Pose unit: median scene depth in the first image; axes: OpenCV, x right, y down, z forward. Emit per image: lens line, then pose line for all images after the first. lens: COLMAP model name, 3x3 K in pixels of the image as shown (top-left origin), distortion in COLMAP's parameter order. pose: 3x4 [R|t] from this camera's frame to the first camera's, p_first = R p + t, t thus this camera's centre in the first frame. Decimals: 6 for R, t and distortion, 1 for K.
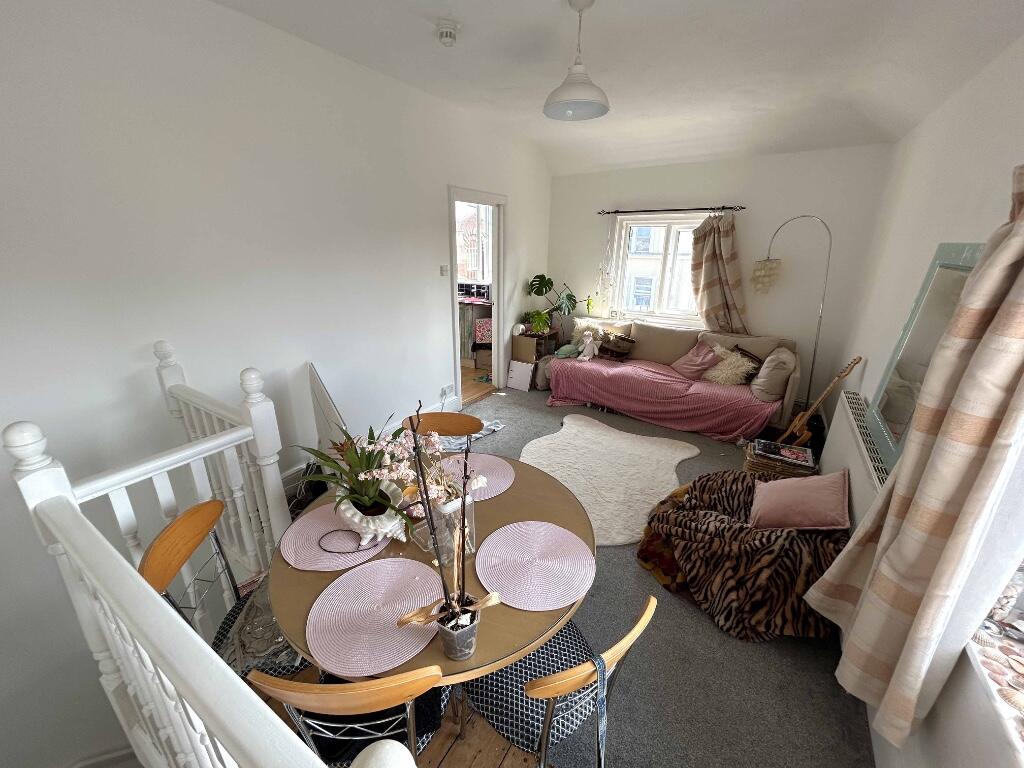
lens RADIAL K [[415.2, 0, 512.0], [0, 415.2, 384.0], [0, 0, 1]] dist [0.002734, 0.000239]
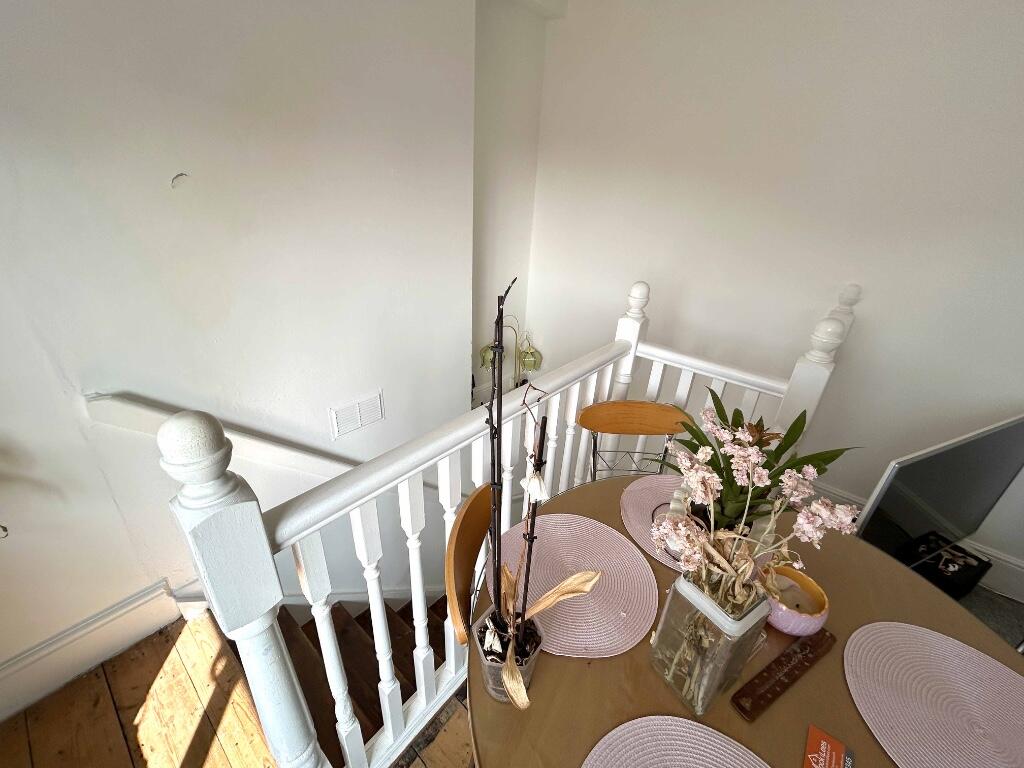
lens RADIAL K [[415.2, 0, 512.0], [0, 415.2, 384.0], [0, 0, 1]] dist [0.002734, 0.000239]
pose [[-0.132717, 0.418881, -0.898290, 0.238201], [-0.373792, 0.818234, 0.436775, -0.067223], [0.917968, 0.393741, 0.047981, 0.626211]]
